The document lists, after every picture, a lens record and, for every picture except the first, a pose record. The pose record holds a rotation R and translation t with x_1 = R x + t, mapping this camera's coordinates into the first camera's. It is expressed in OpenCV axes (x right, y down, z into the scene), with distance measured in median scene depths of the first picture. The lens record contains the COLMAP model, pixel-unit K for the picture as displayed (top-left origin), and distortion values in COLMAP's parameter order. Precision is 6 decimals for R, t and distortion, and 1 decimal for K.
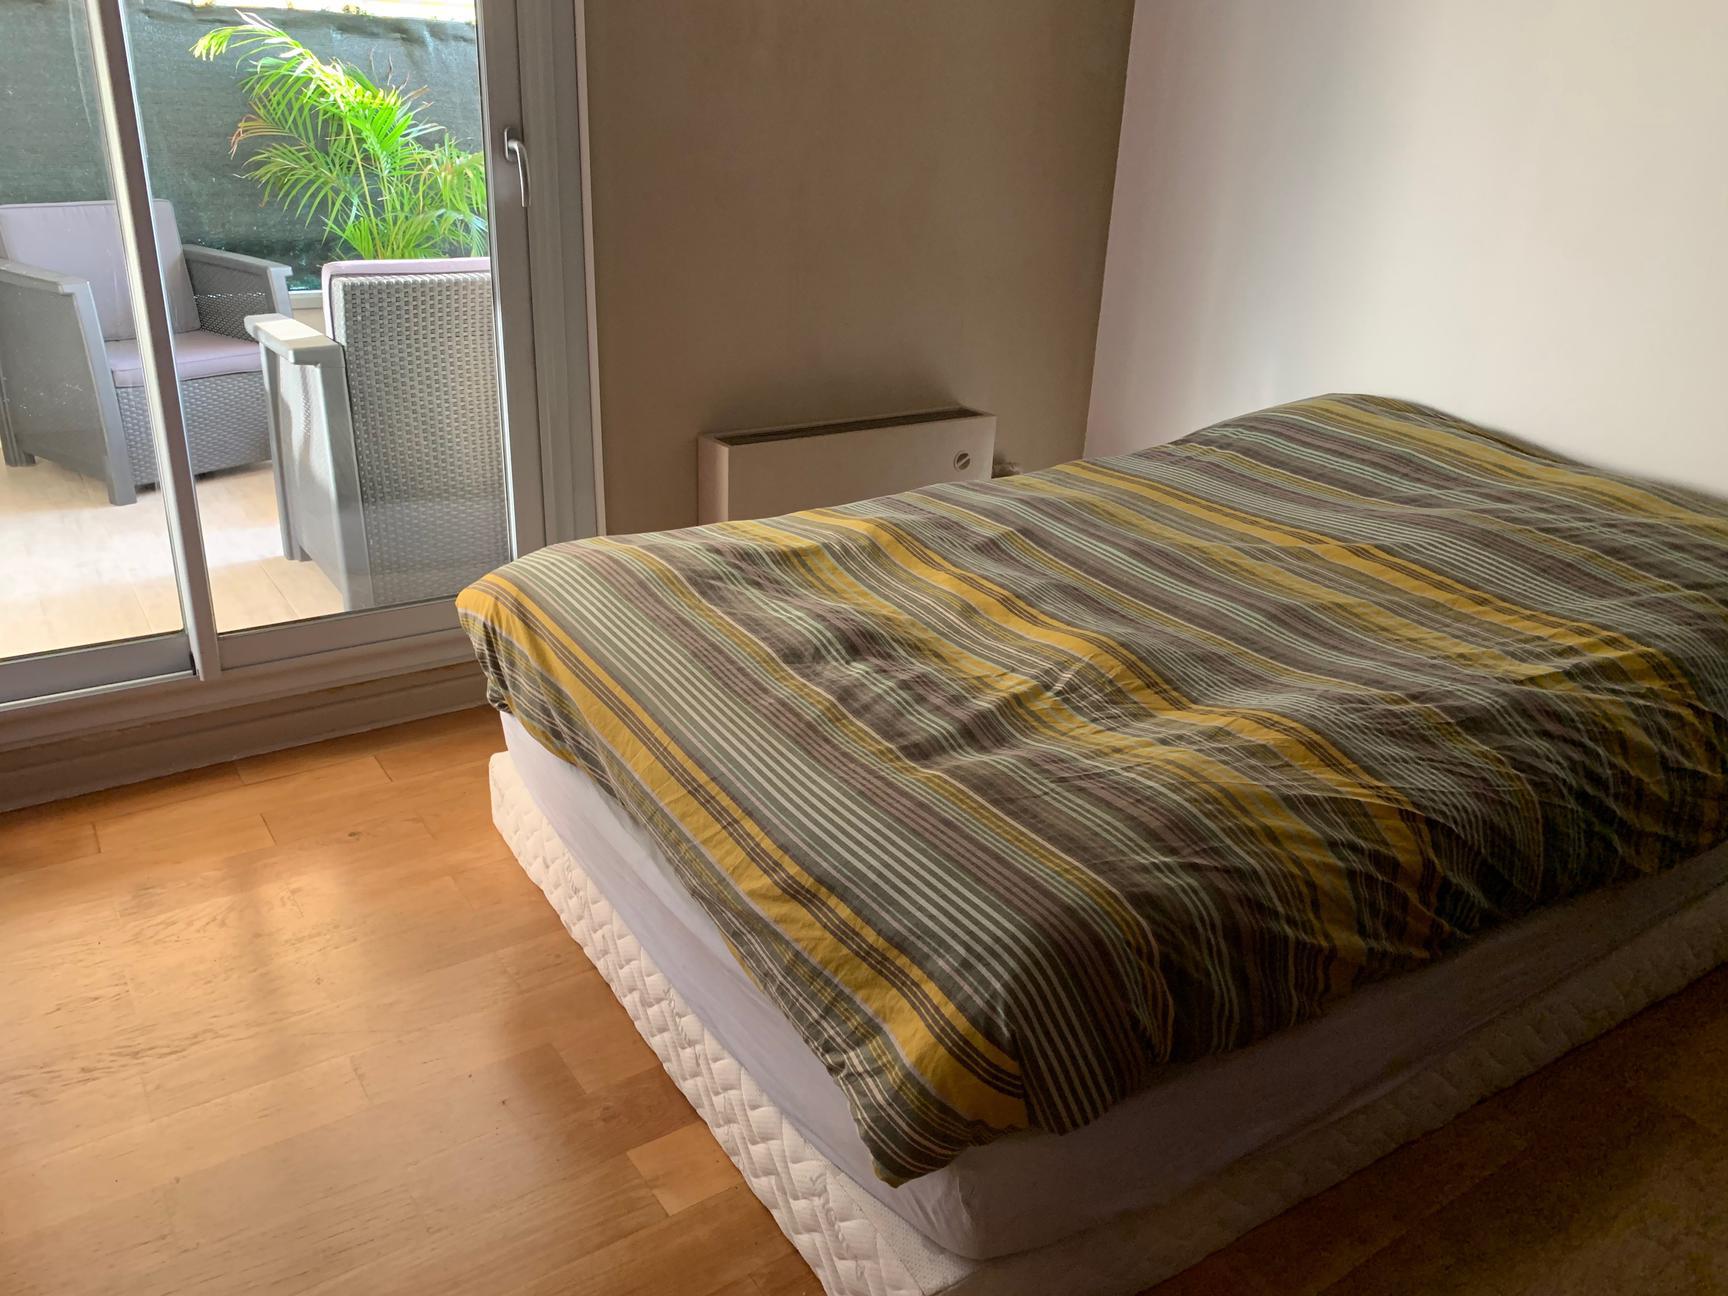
lens RADIAL K [[1326.4, 0, 862.4], [0, 1326.4, 641.2], [0, 0, 1]] dist [0.012677, -0.010765]
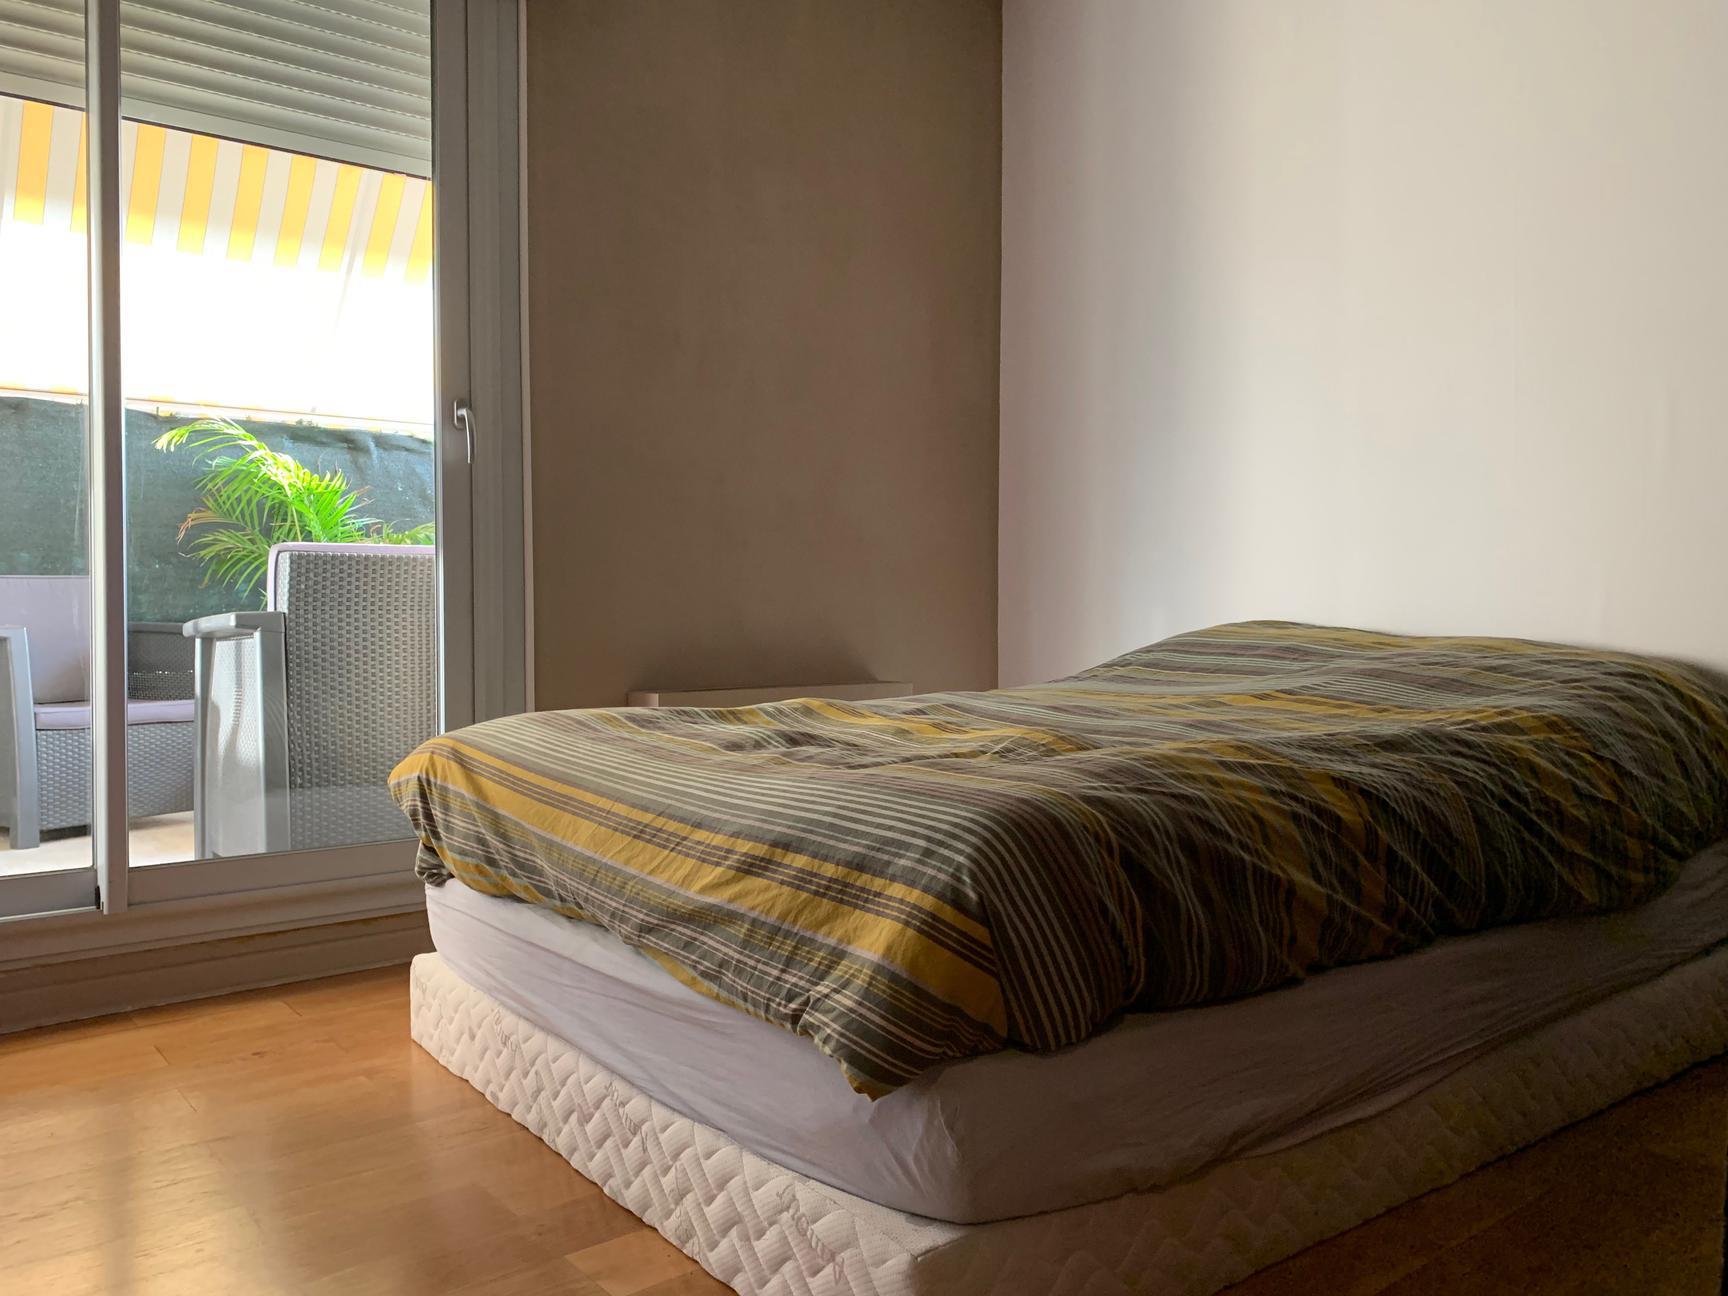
lens RADIAL K [[1326.4, 0, 865.5], [0, 1326.4, 637.3], [0, 0, 1]] dist [0.012677, -0.010765]
pose [[0.996156, -0.044601, 0.075394, -0.021396], [0.068627, 0.932248, -0.355253, 0.265896], [-0.054441, 0.359061, 0.931725, 0.014120]]
